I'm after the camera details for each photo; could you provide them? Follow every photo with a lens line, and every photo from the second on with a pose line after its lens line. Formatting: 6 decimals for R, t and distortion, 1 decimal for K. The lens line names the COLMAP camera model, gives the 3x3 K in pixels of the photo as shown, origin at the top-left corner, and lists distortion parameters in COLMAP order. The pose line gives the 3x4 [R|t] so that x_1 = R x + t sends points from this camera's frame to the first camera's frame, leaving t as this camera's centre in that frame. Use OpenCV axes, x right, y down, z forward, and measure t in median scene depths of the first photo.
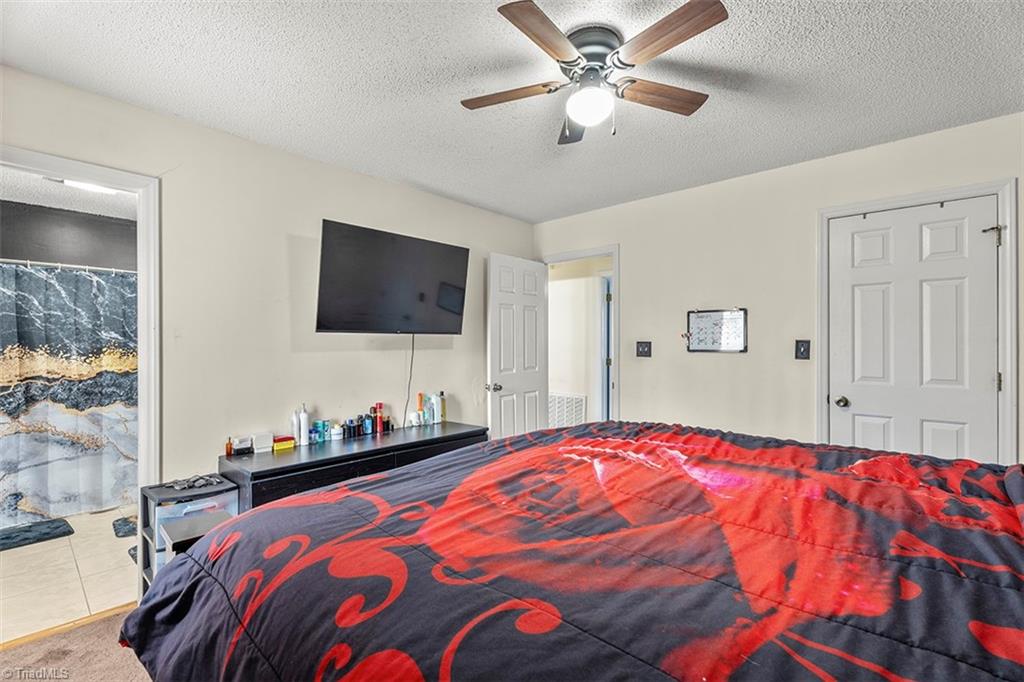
lens RADIAL K [[458.1, 0, 515.1], [0, 458.1, 348.1], [0, 0, 1]] dist [0.002745, -0.001857]
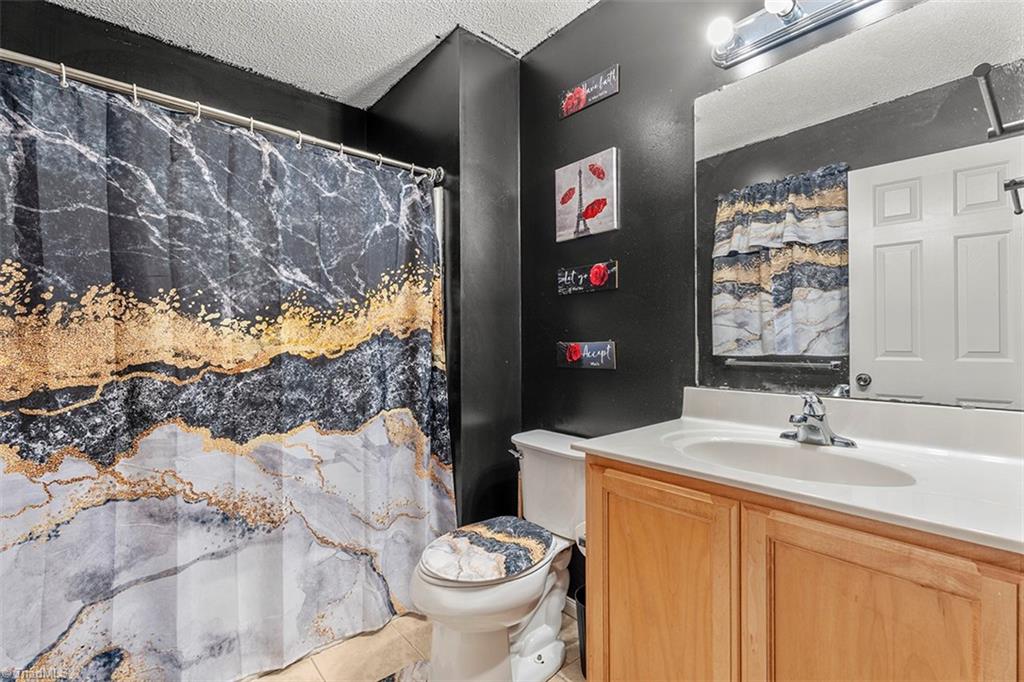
lens RADIAL K [[458.1, 0, 510.8], [0, 458.1, 348.4], [0, 0, 1]] dist [0.002745, -0.001857]
pose [[0.992251, 0.007200, -0.124040, -0.653194], [-0.006286, 0.999950, 0.007759, 0.041610], [0.124090, -0.006919, 0.992247, 0.612211]]
